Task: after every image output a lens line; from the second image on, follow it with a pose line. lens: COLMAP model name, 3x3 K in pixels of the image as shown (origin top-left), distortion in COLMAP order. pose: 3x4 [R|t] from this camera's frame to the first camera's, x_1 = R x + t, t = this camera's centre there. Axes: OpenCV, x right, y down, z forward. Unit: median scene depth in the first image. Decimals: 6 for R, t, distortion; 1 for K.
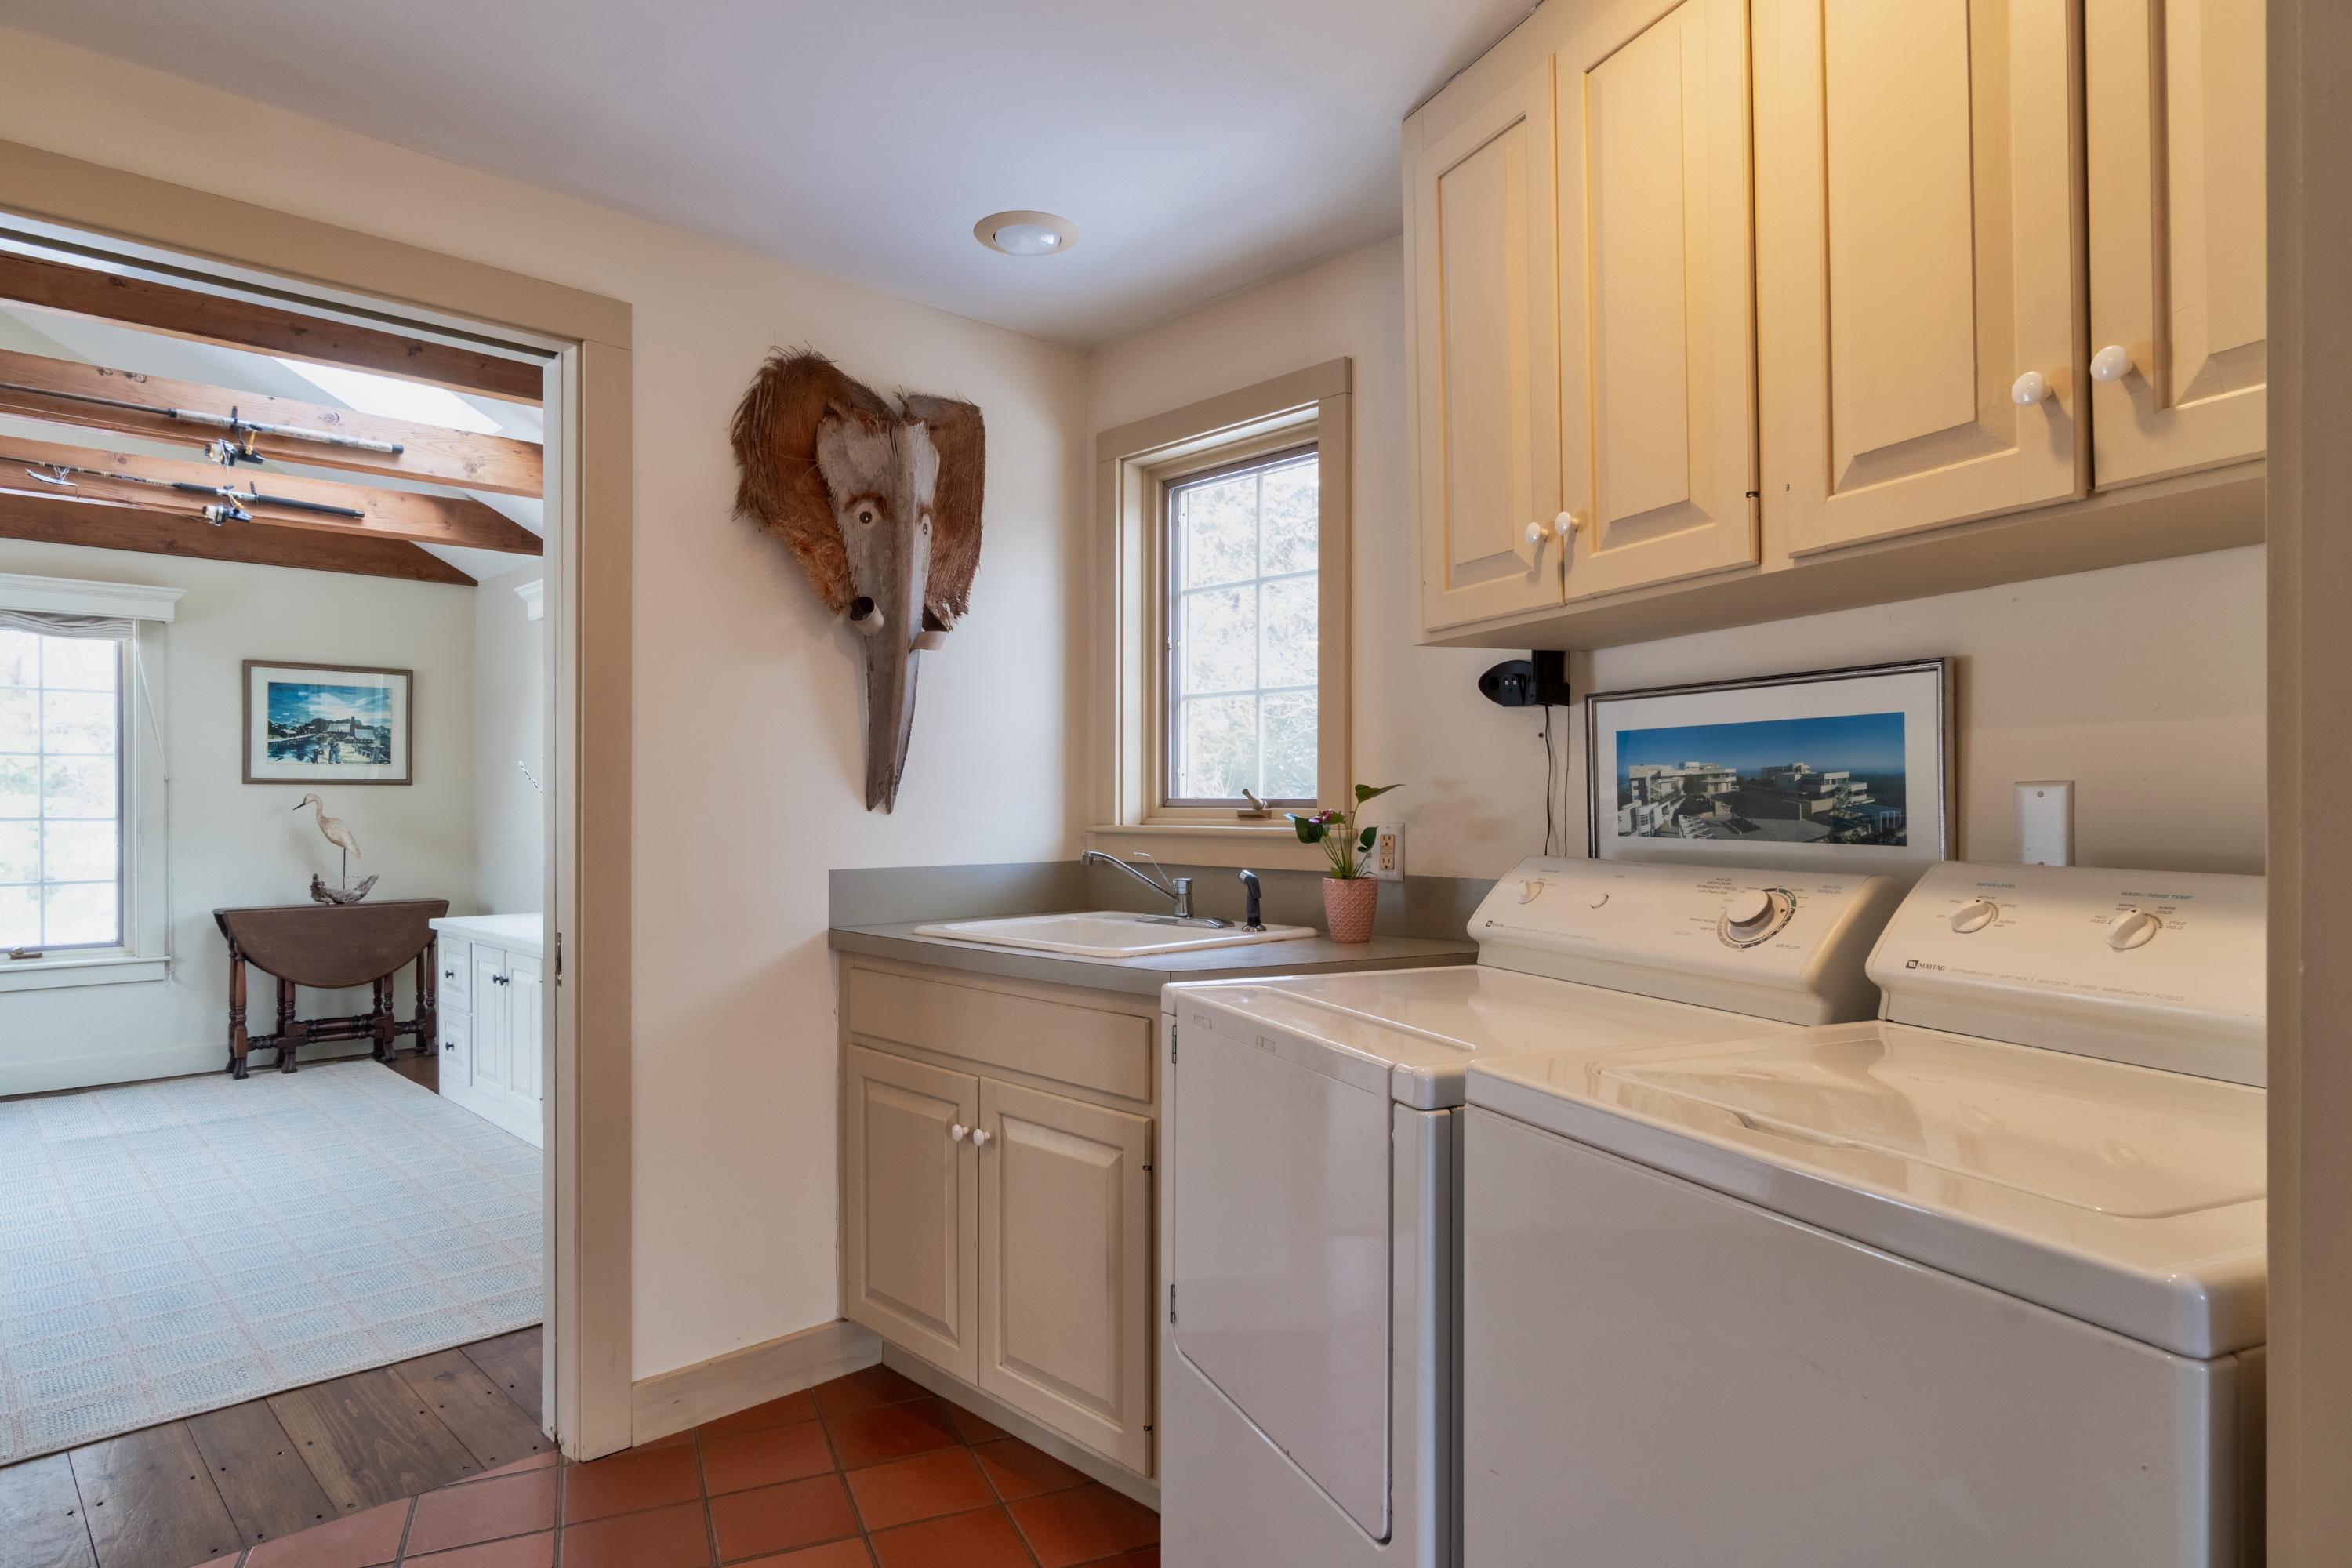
lens RADIAL K [[1327.4, 0, 1179.4], [0, 1327.4, 793.1], [0, 0, 1]] dist [0.000404, -0.000767]
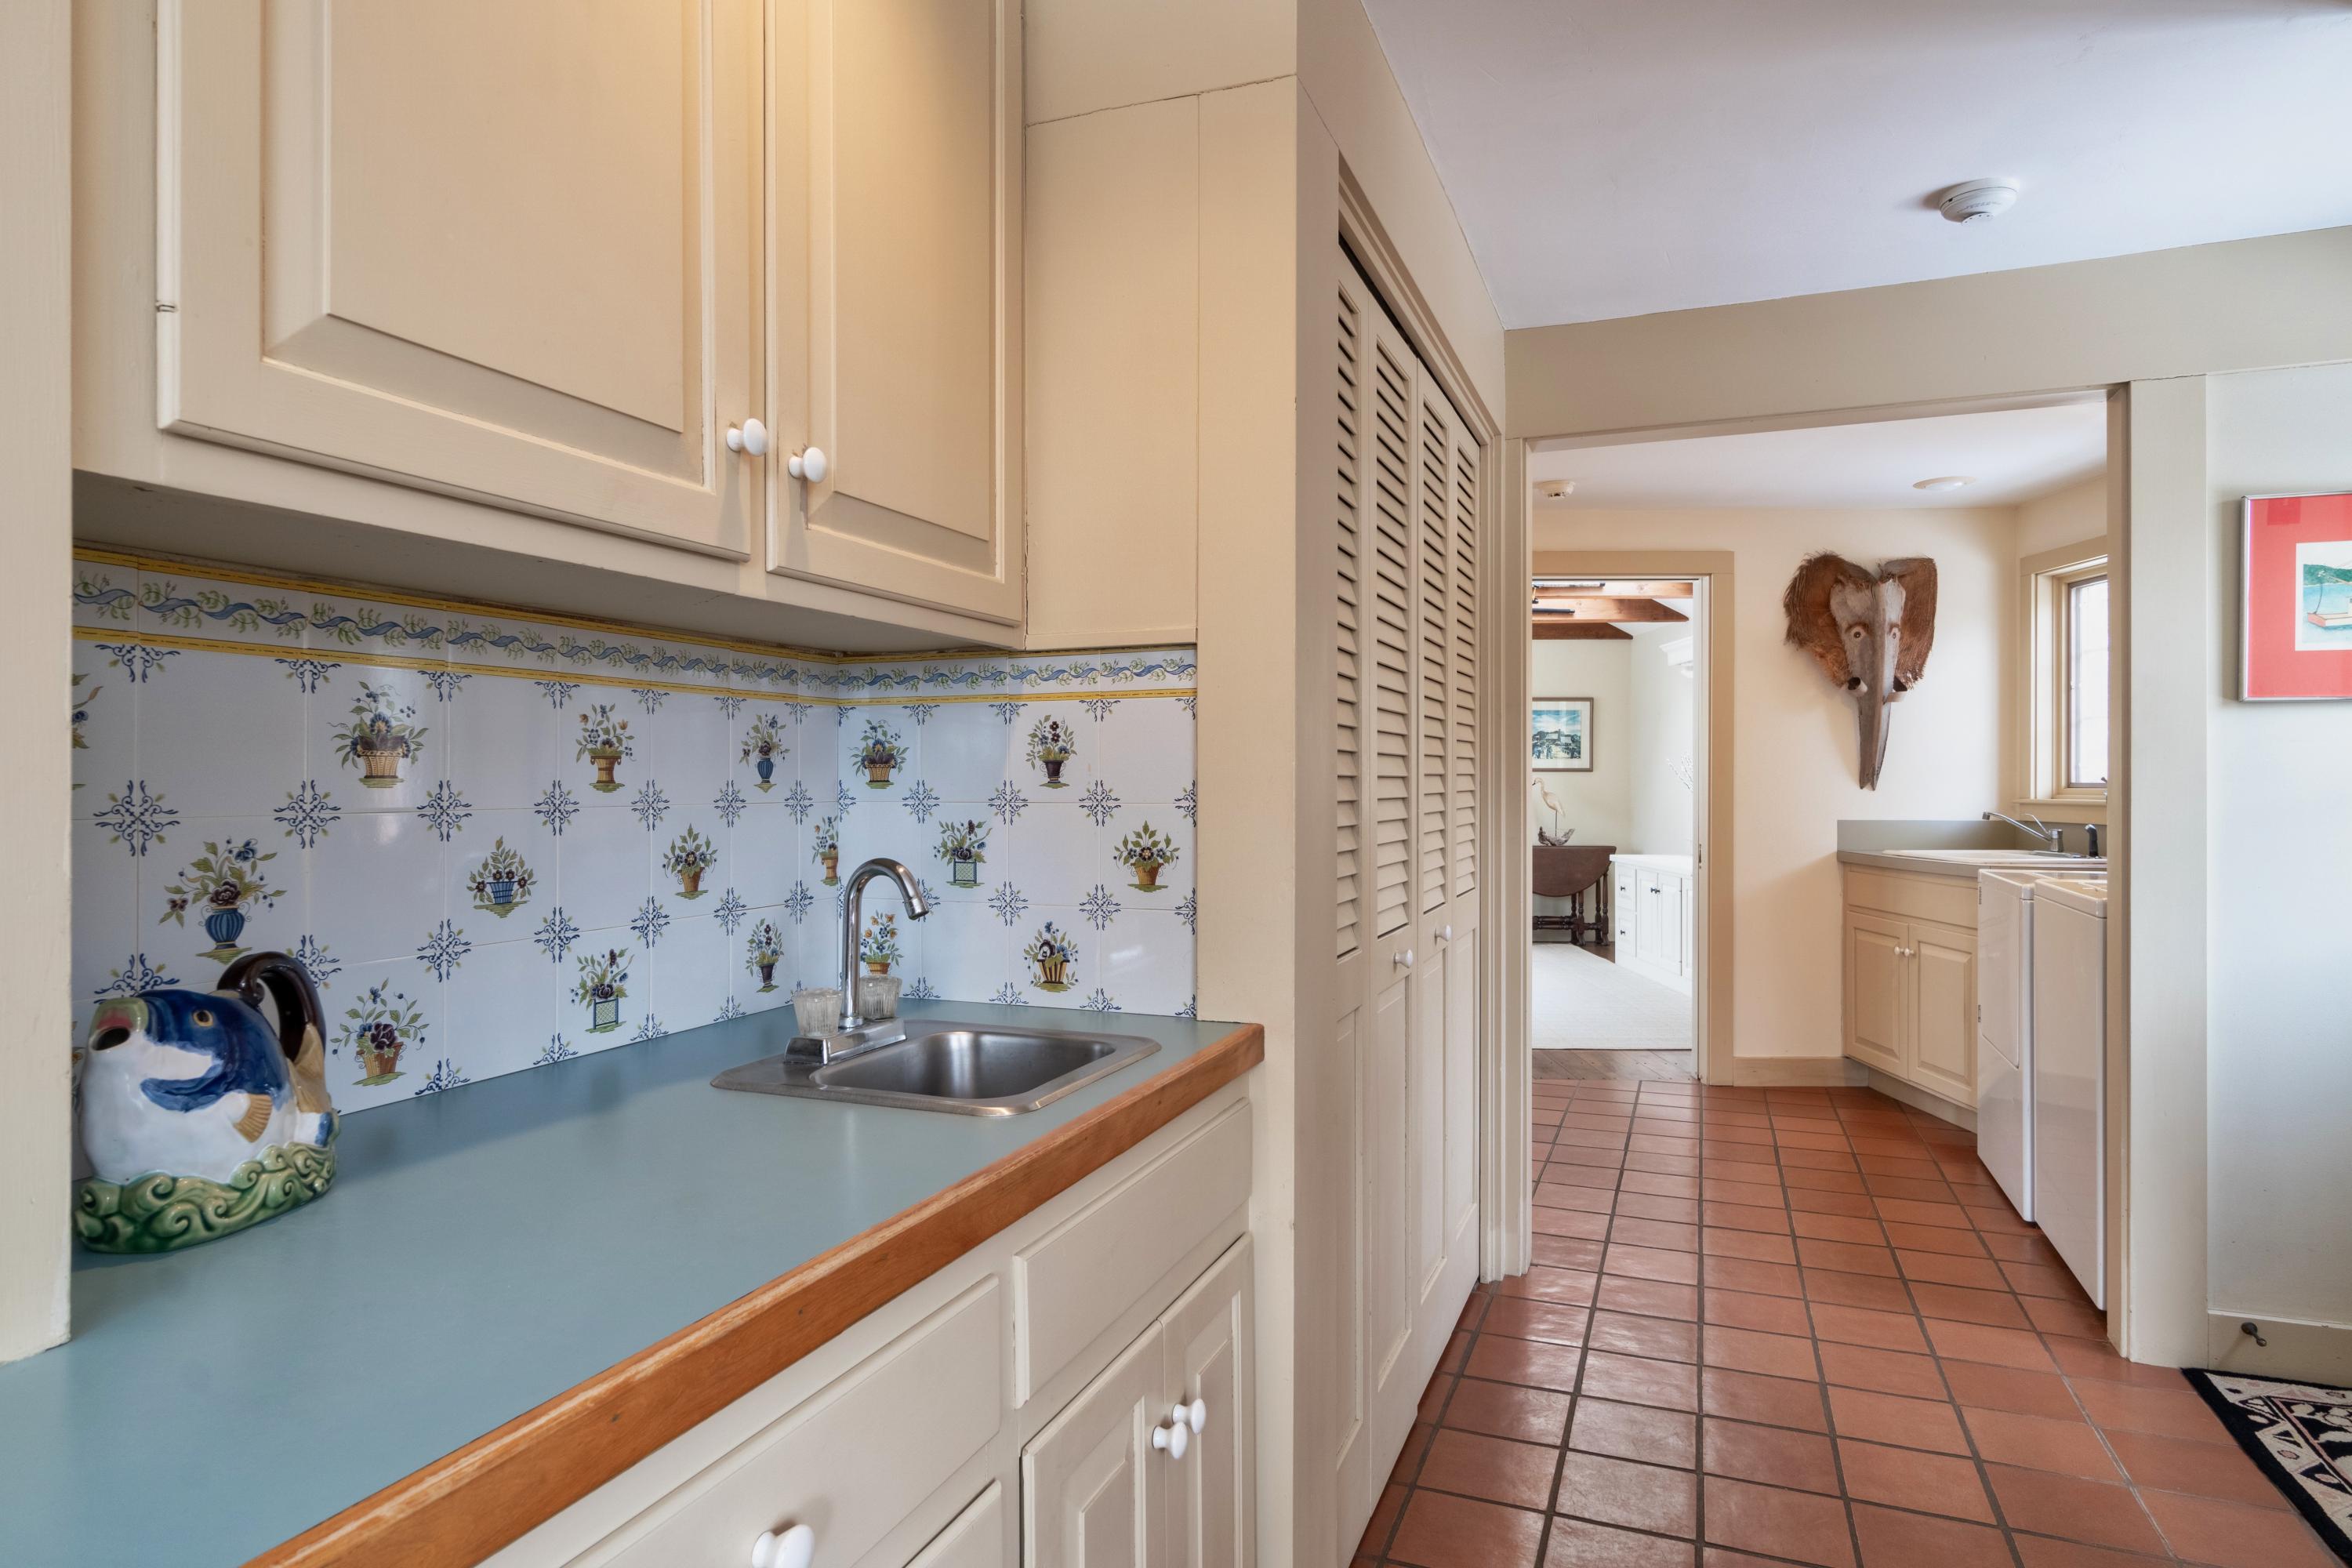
lens RADIAL K [[1327.4, 0, 1179.4], [0, 1327.4, 793.1], [0, 0, 1]] dist [0.000404, -0.000767]
pose [[0.704745, 0.007511, -0.709421, 0.408508], [0.003571, 0.999894, 0.014133, -0.010658], [0.709452, -0.012493, 0.704643, -0.979906]]
